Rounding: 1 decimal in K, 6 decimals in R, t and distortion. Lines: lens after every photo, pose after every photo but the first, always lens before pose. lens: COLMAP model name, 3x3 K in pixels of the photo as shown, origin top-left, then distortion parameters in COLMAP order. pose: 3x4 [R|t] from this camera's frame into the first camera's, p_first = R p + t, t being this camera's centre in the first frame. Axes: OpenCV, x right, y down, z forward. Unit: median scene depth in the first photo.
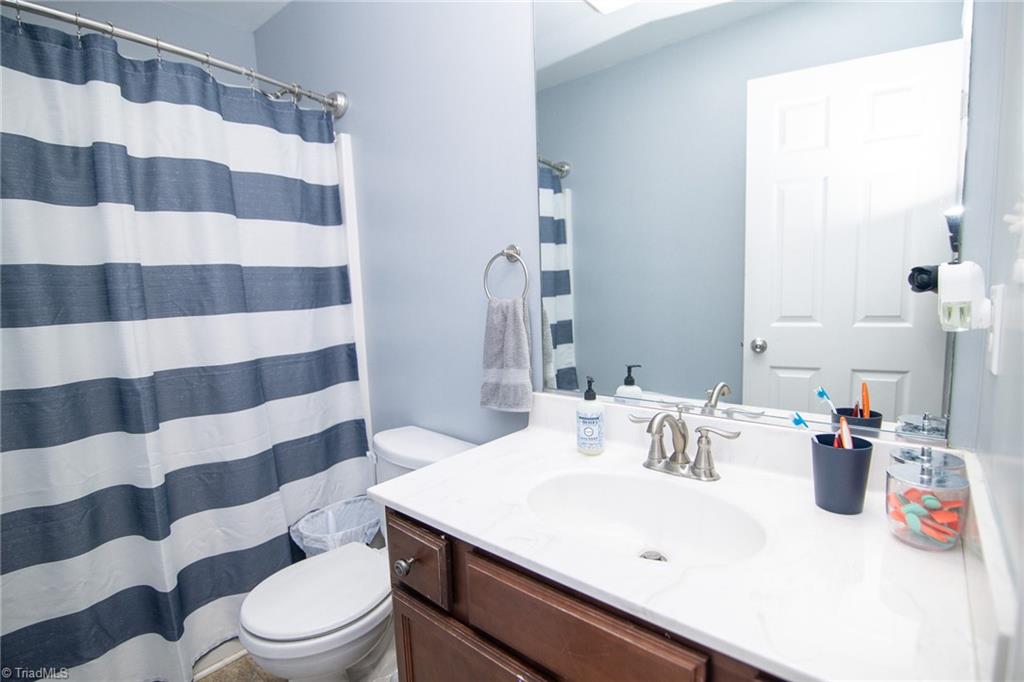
lens RADIAL K [[486.4, 0, 506.6], [0, 486.4, 341.8], [0, 0, 1]] dist [-0.015318, 0.000820]
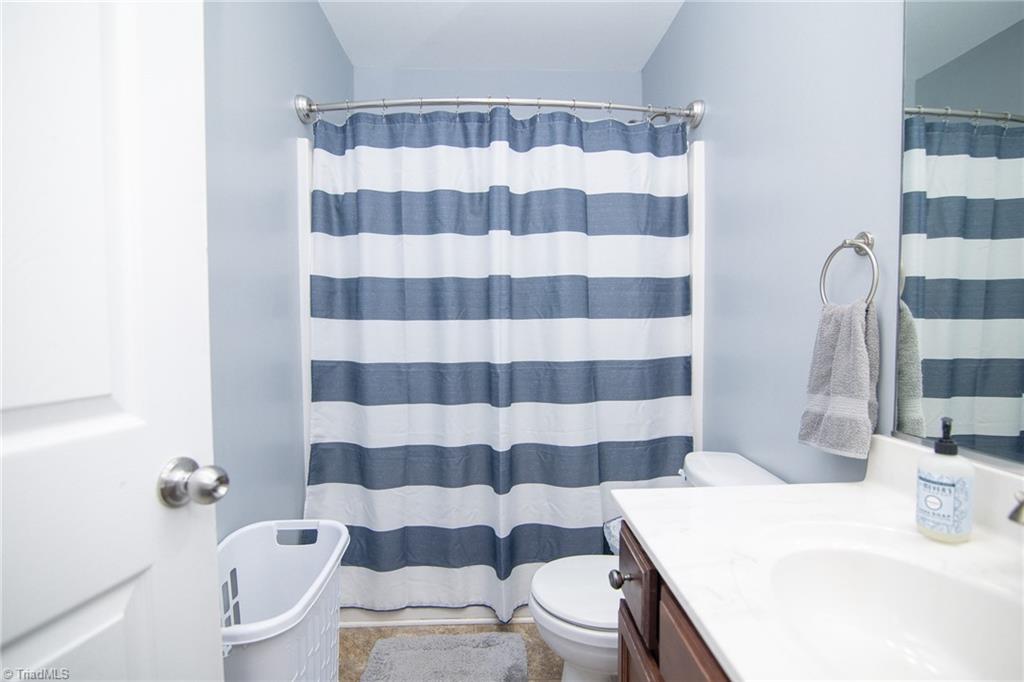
lens RADIAL K [[486.4, 0, 511.4], [0, 486.4, 344.5], [0, 0, 1]] dist [-0.015318, 0.000820]
pose [[0.689982, 0.062494, -0.721123, 0.181504], [-0.096190, 0.995346, -0.005777, 0.027036], [0.717406, 0.073351, 0.692783, 0.112695]]
